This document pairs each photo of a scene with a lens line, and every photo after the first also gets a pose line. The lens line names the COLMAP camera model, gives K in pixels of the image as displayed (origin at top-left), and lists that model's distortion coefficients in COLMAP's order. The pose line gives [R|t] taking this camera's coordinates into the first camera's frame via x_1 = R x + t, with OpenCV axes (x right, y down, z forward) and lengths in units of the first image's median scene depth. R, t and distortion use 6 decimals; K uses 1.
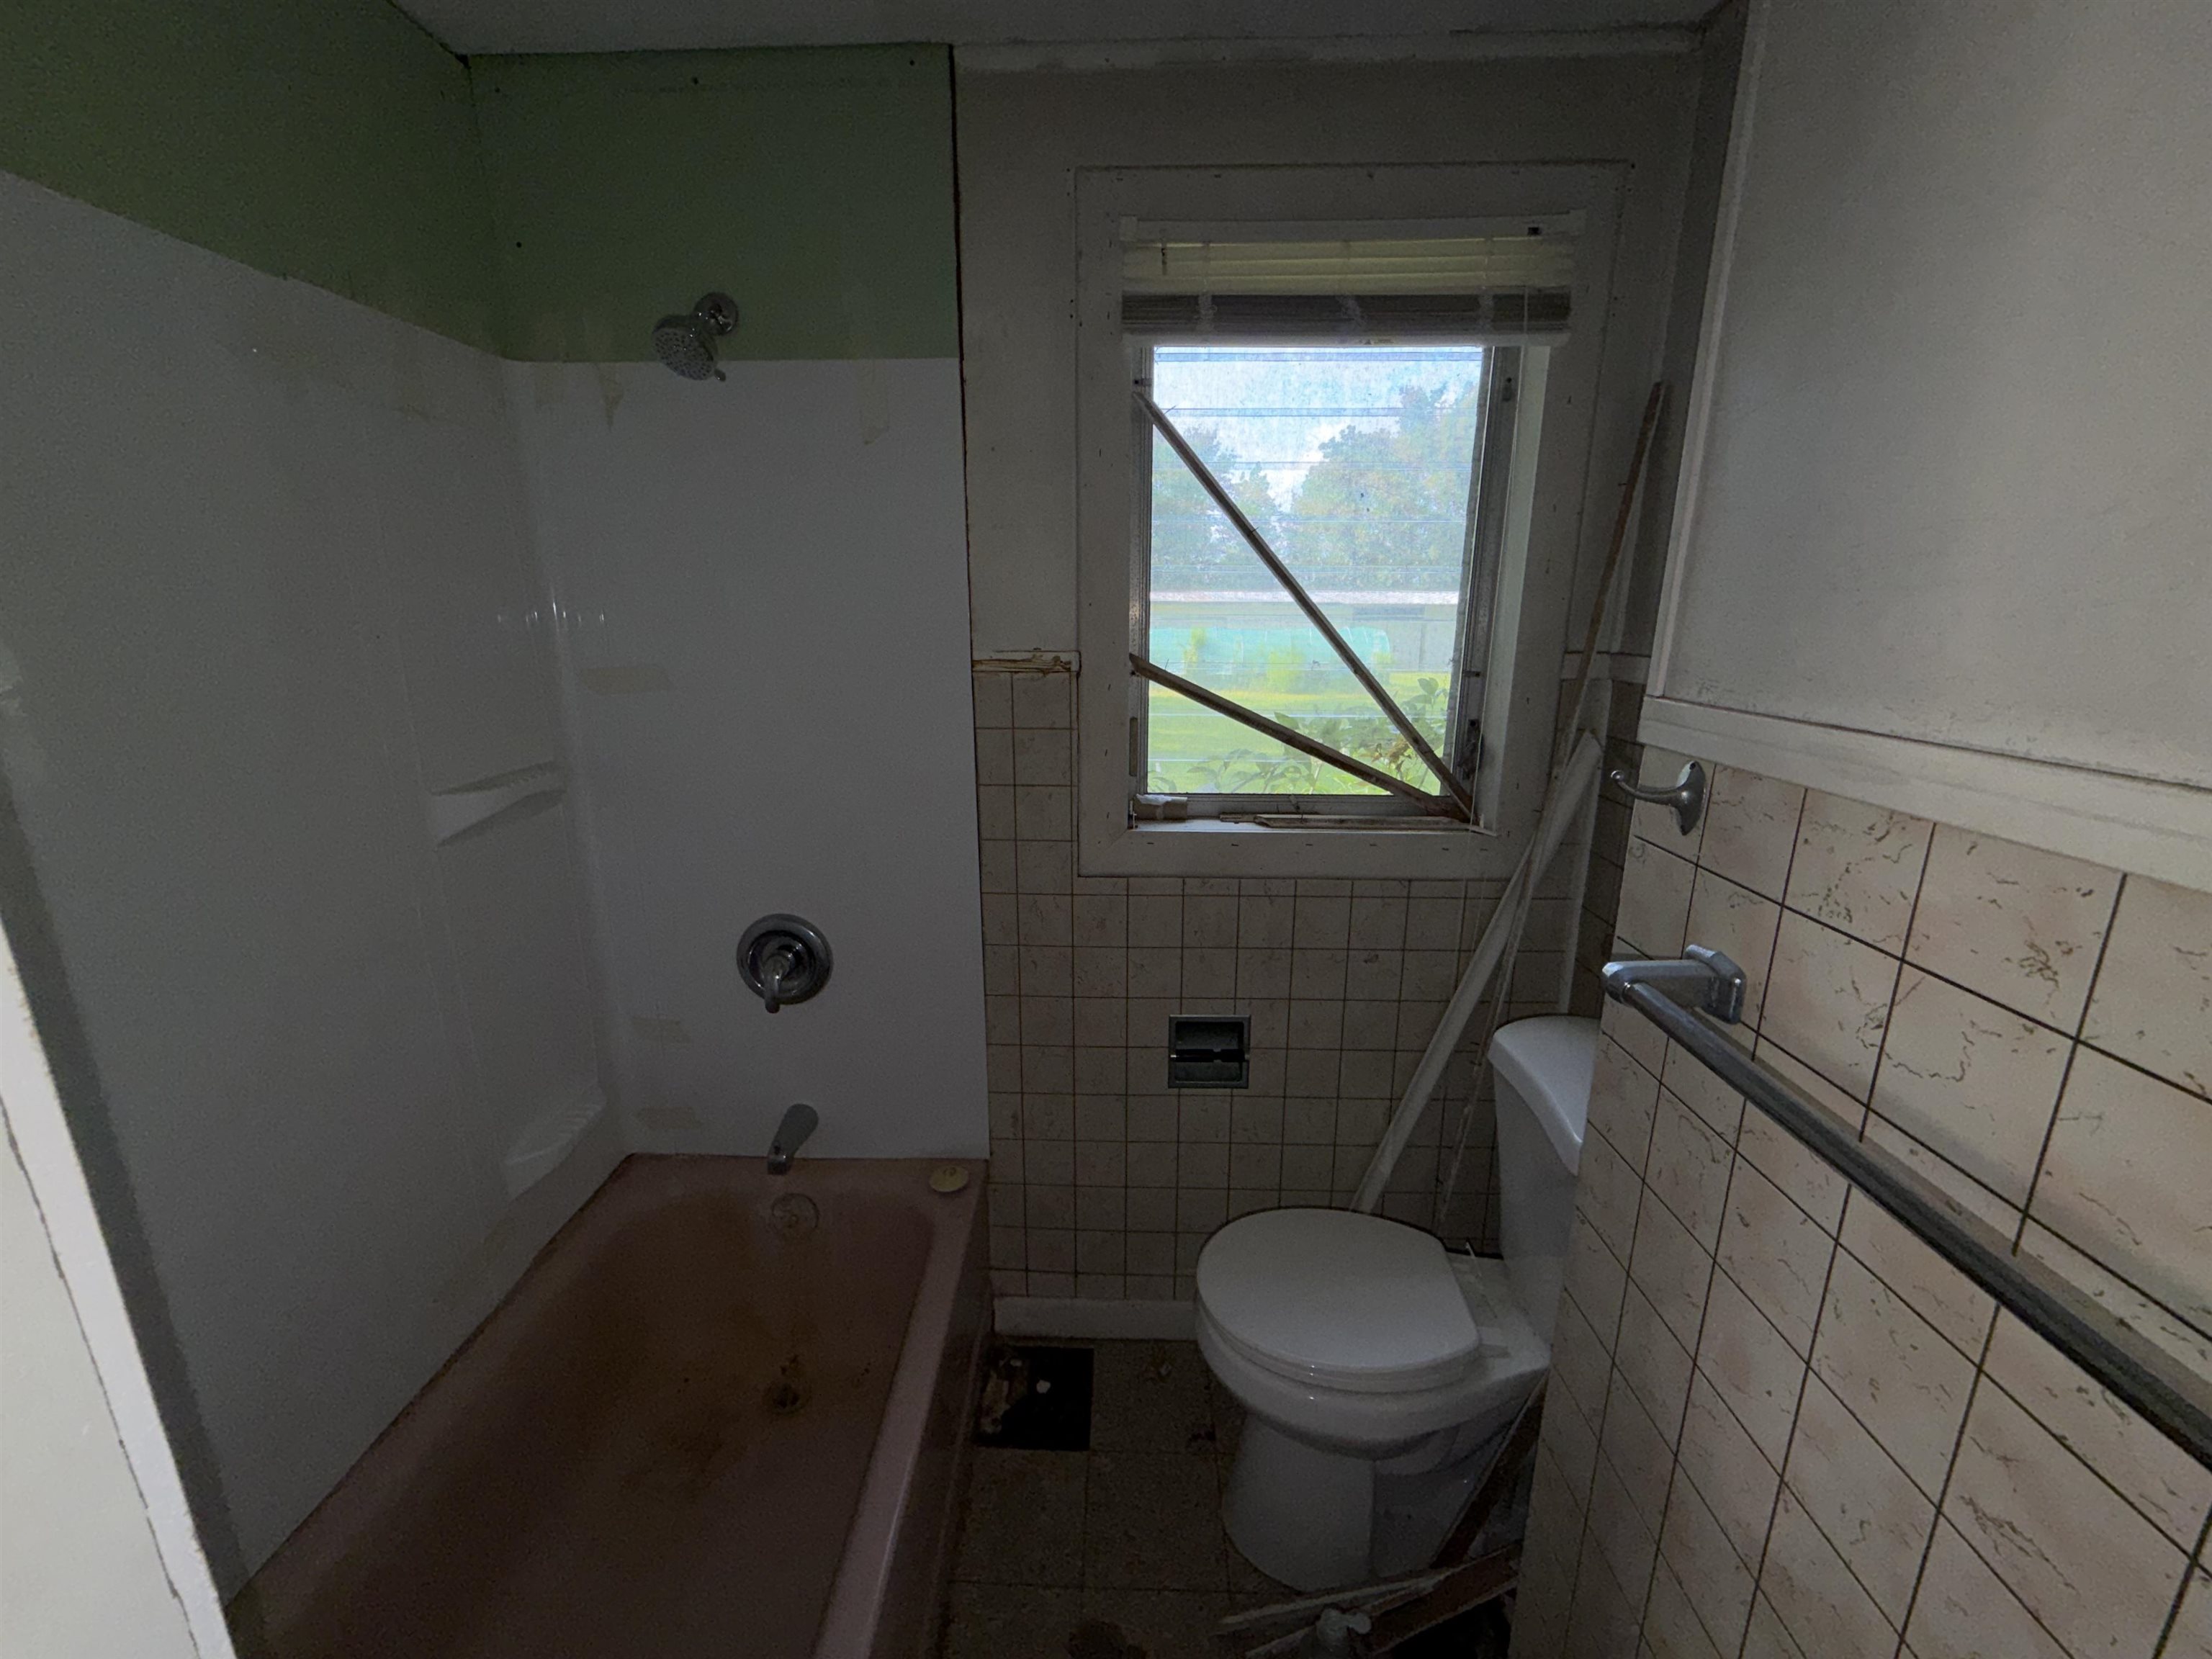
lens RADIAL K [[880.5, 0, 1102.8], [0, 880.5, 826.0], [0, 0, 1]] dist [-0.000280, -0.000365]
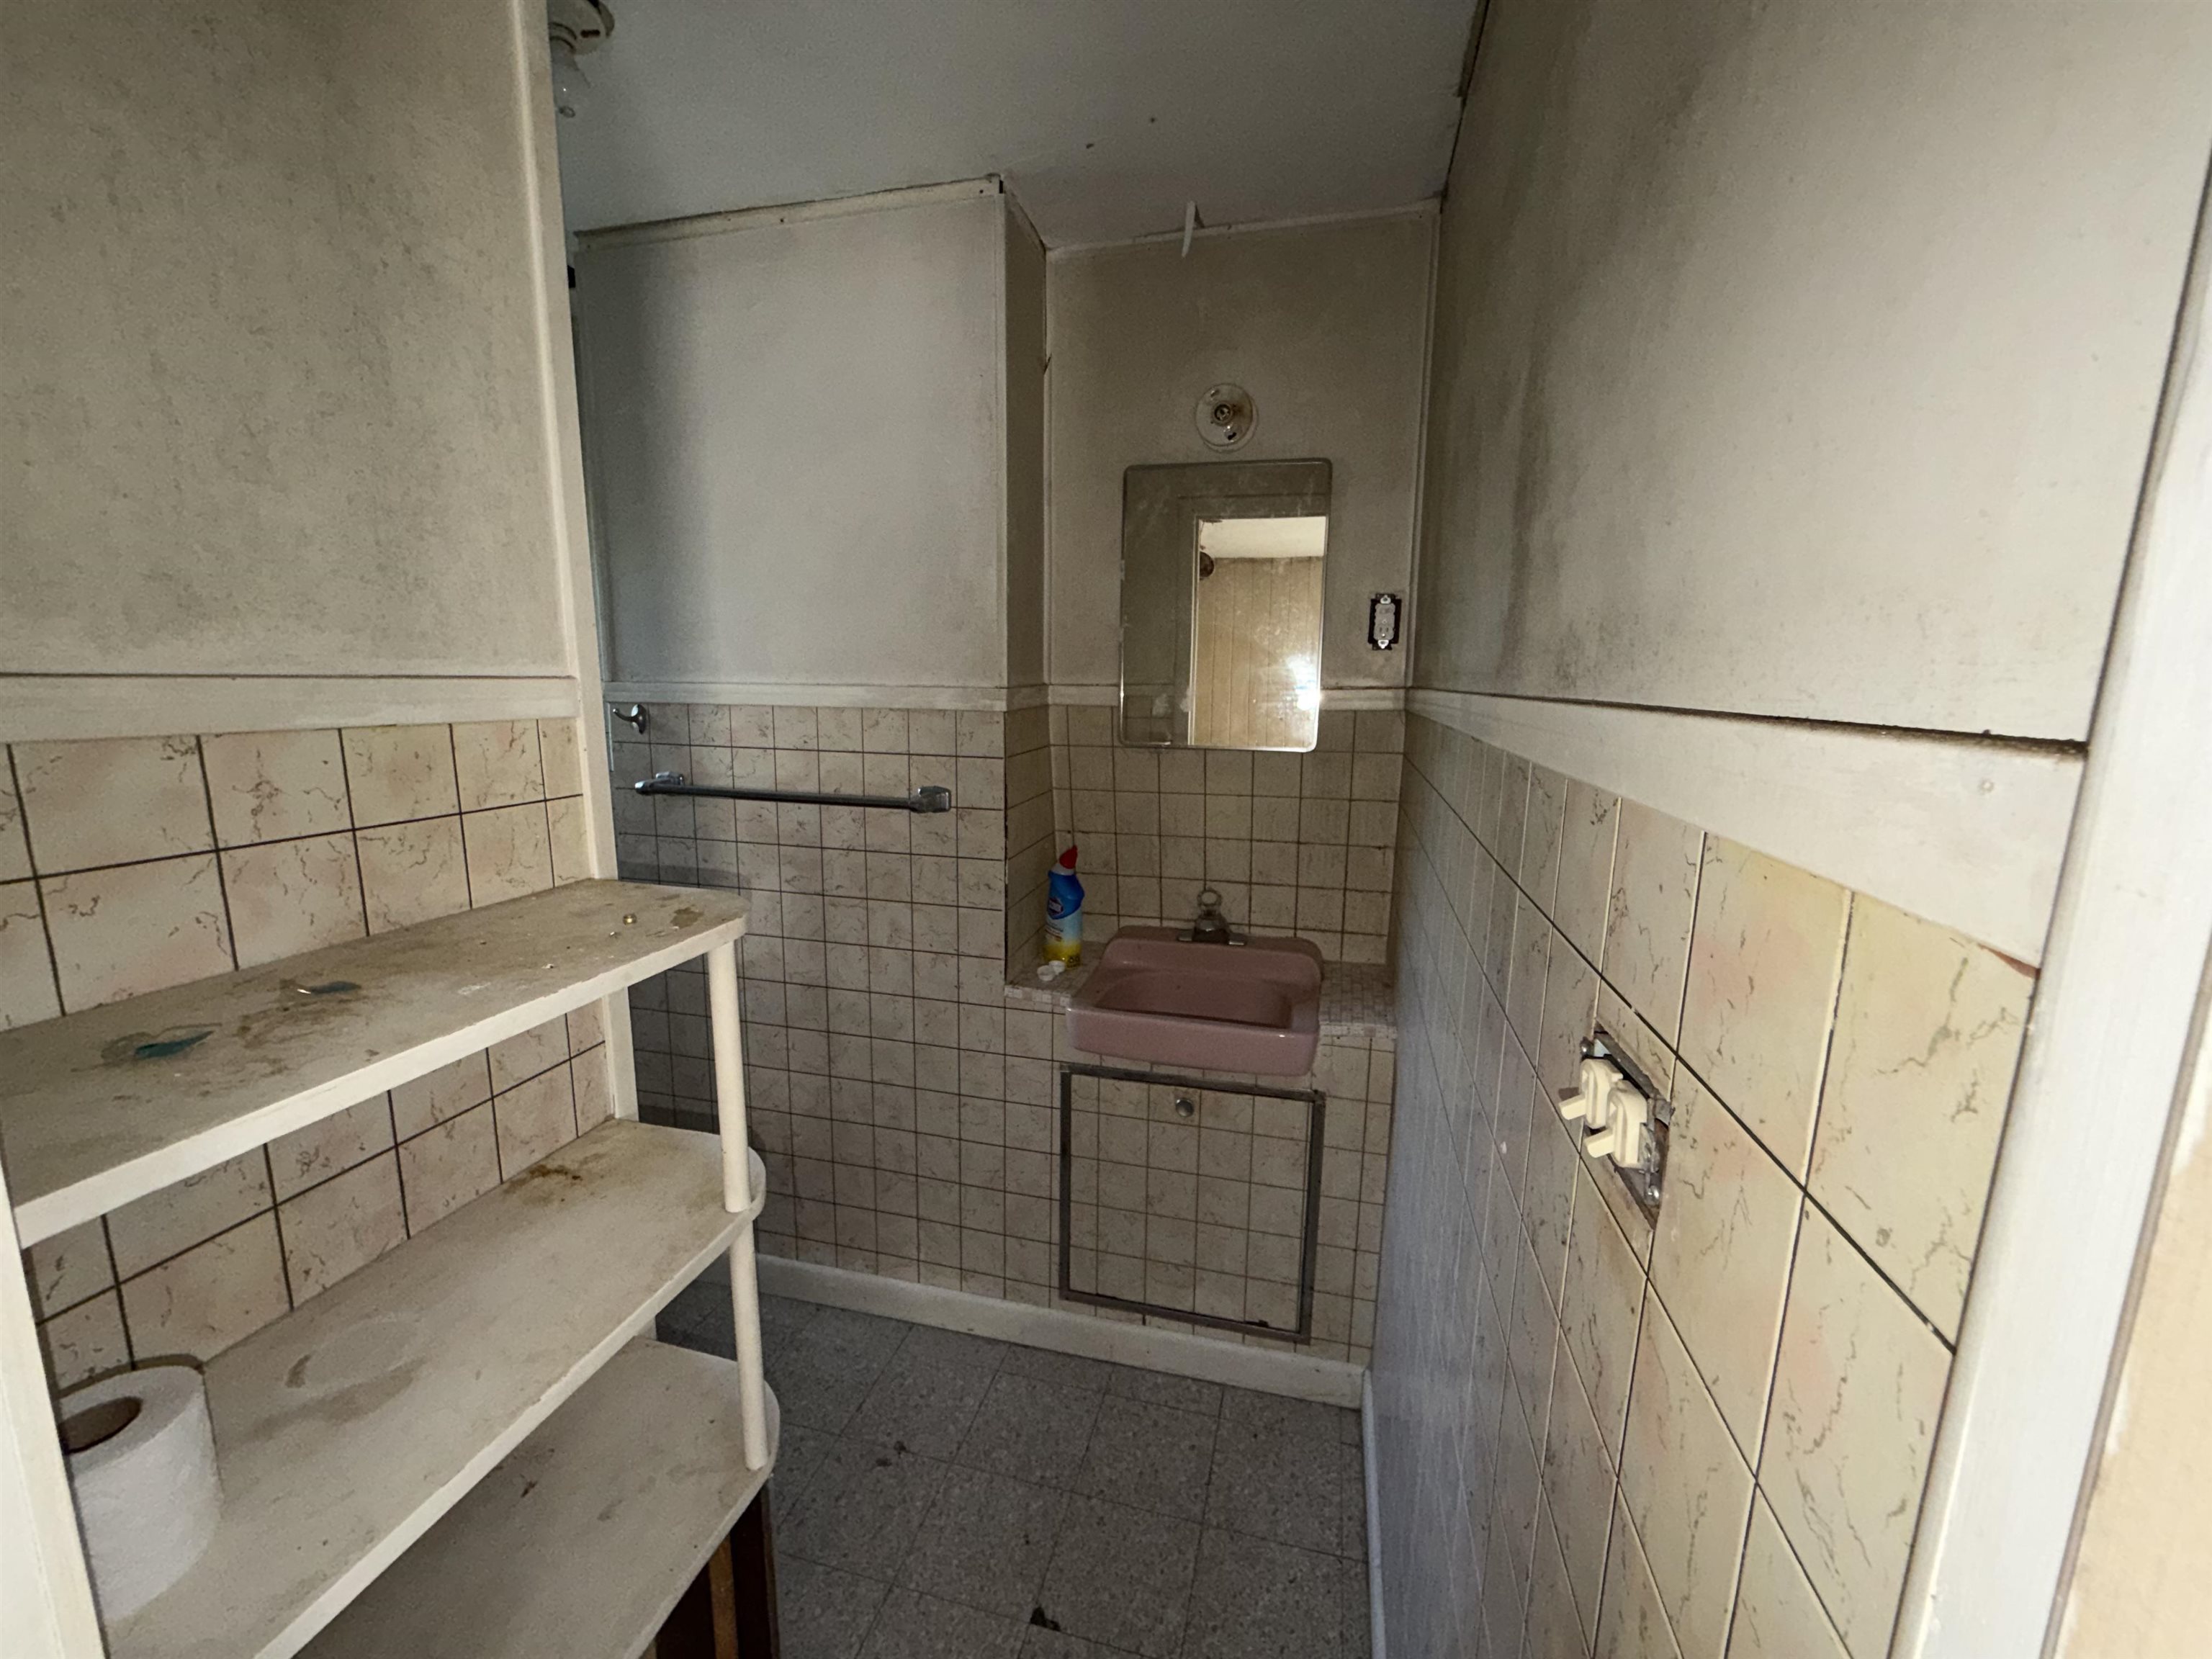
lens RADIAL K [[880.5, 0, 1102.9], [0, 880.5, 830.3], [0, 0, 1]] dist [-0.000280, -0.000365]
pose [[0.230116, -0.167291, 0.958676, -1.957825], [0.226069, 0.967354, 0.114540, 0.378032], [-0.946541, 0.190370, 0.260423, -1.108271]]
